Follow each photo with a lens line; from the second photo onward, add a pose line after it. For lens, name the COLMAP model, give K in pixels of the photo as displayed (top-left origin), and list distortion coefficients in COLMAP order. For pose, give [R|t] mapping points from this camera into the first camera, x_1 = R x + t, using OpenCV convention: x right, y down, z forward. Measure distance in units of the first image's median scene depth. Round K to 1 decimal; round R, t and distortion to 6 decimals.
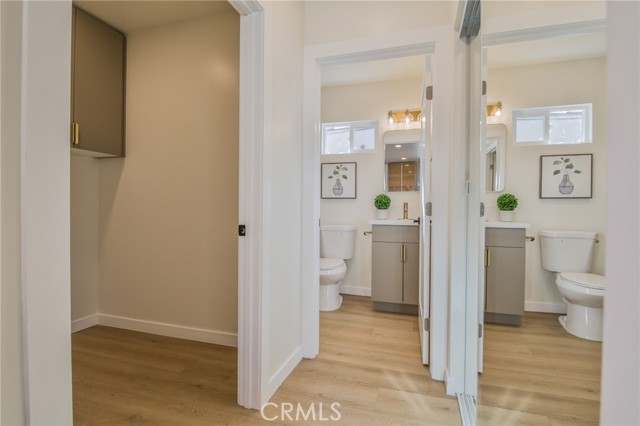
lens RADIAL K [[316.3, 0, 320.0], [0, 316.3, 212.9], [0, 0, 1]] dist [0.001726, 0.000242]
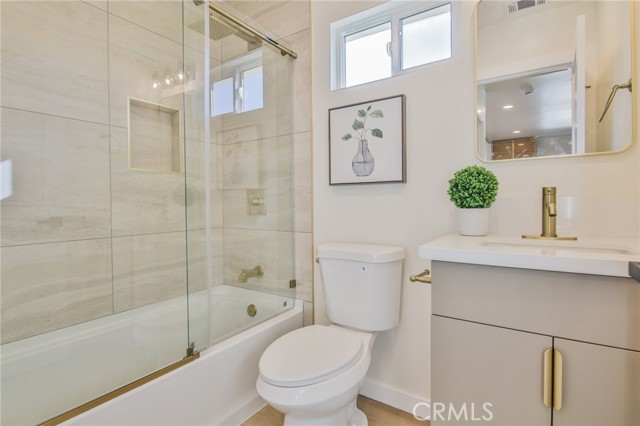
lens RADIAL K [[316.3, 0, 320.9], [0, 316.3, 208.5], [0, 0, 1]] dist [0.001726, 0.000242]
pose [[0.959338, -0.008502, -0.282130, 0.124426], [0.007735, 0.999963, -0.003831, -0.010132], [0.282153, 0.001493, 0.959368, 0.565786]]
